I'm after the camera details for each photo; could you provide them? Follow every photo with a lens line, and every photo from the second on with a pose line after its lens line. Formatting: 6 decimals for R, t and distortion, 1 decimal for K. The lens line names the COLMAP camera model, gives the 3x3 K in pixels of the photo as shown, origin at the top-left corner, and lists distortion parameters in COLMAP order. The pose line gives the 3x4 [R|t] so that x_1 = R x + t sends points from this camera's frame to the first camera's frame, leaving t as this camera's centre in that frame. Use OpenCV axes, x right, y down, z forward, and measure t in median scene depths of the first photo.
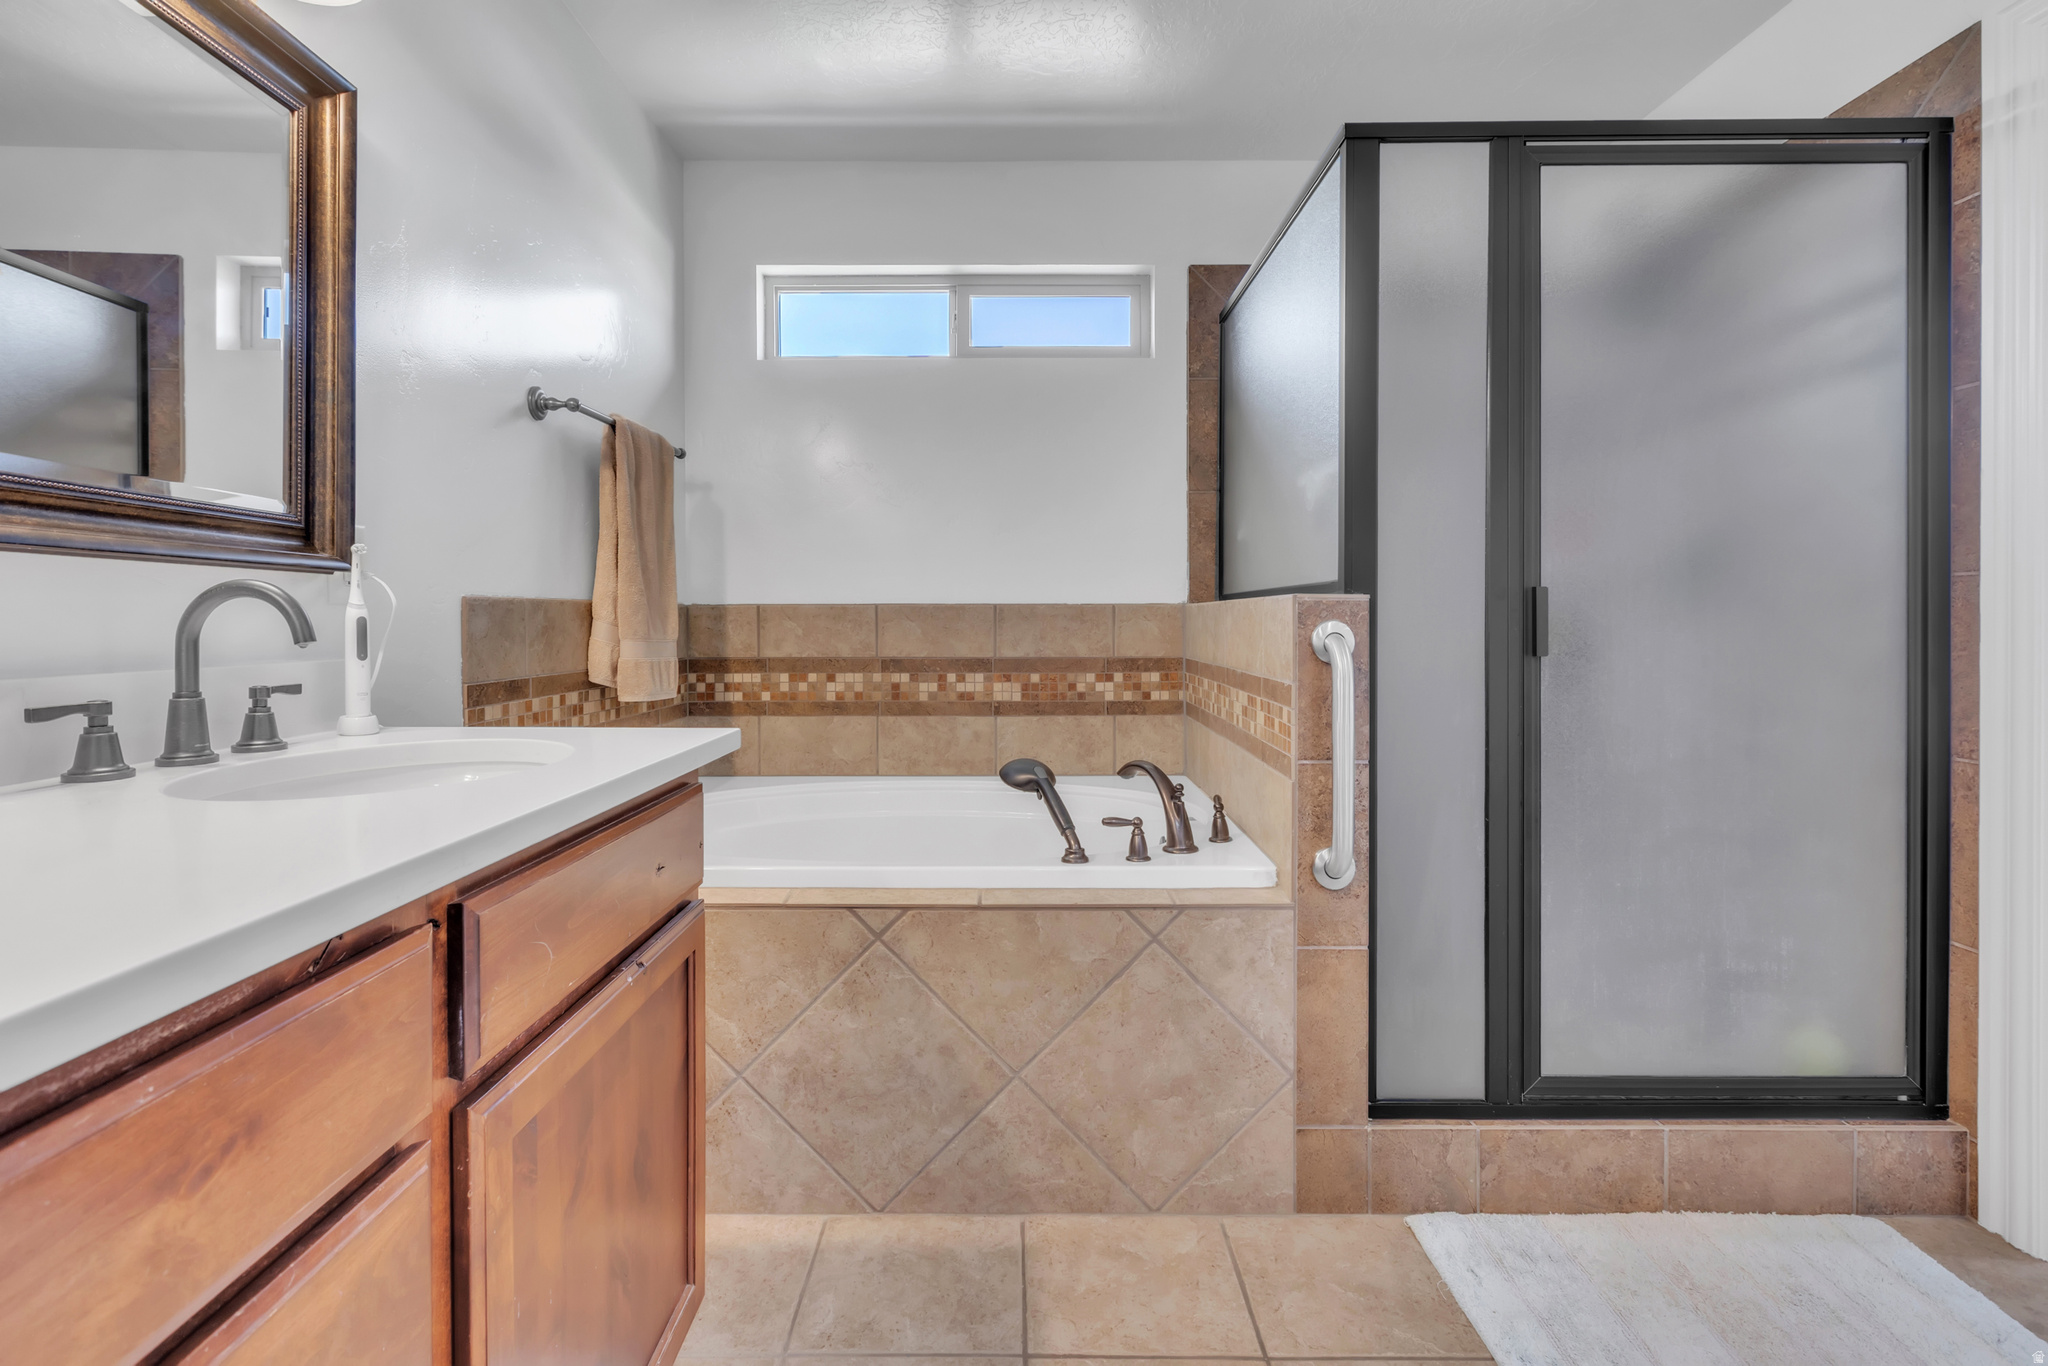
lens RADIAL K [[916.5, 0, 1017.4], [0, 916.5, 624.9], [0, 0, 1]] dist [0.004687, 0.000543]
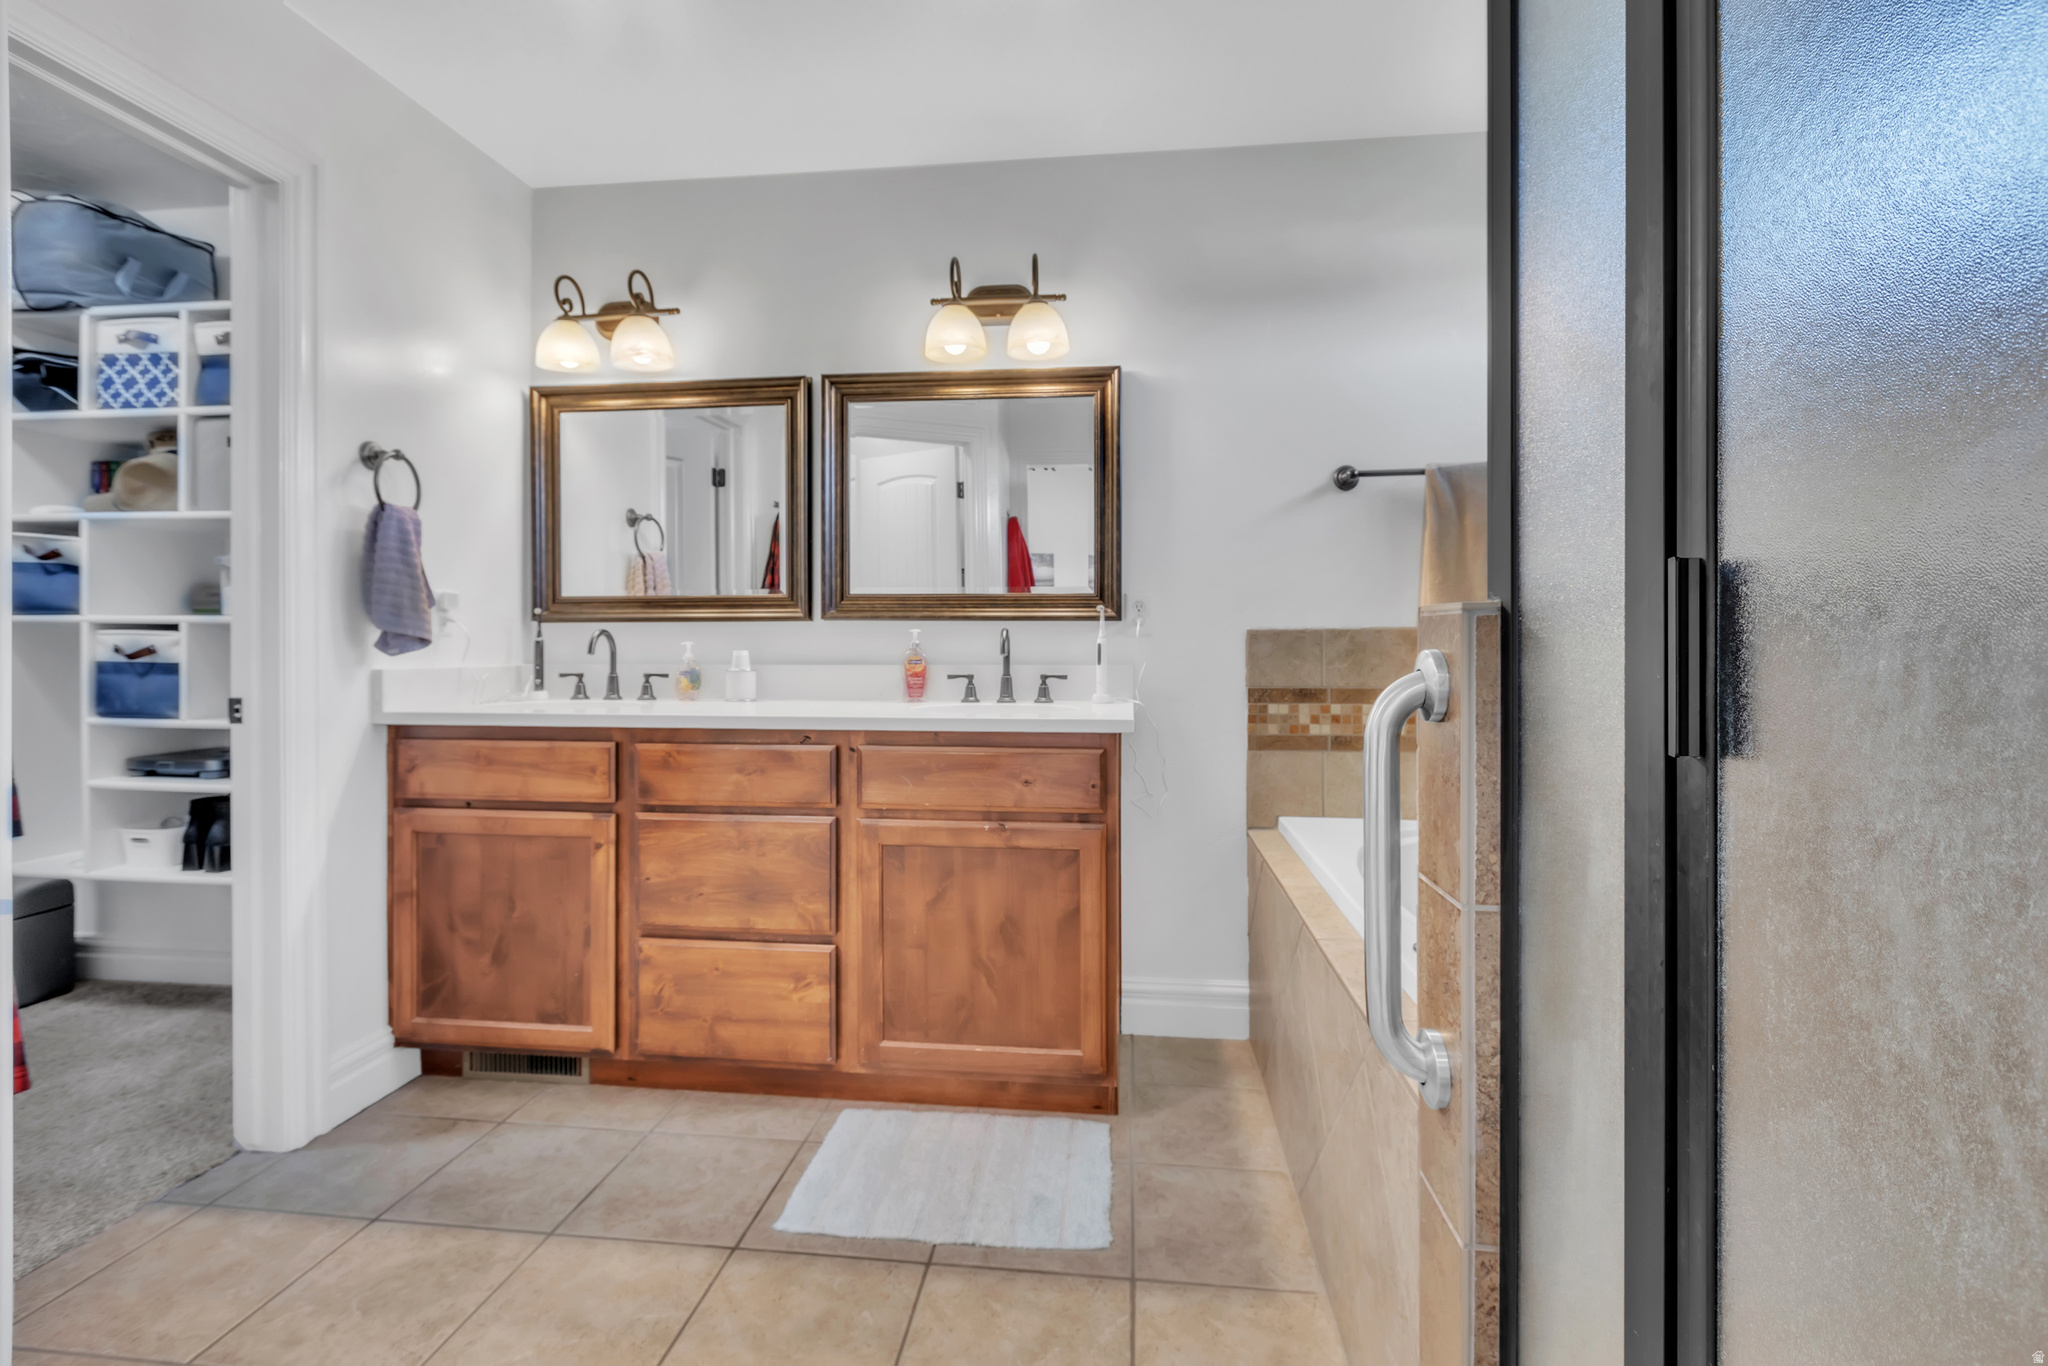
lens RADIAL K [[916.5, 0, 1023.8], [0, 916.5, 664.8], [0, 0, 1]] dist [0.004687, 0.000543]
pose [[-0.123893, 0.007710, -0.992266, 1.118886], [-0.004594, 0.999955, 0.008344, 0.019599], [0.992285, 0.005592, -0.123852, 0.970415]]
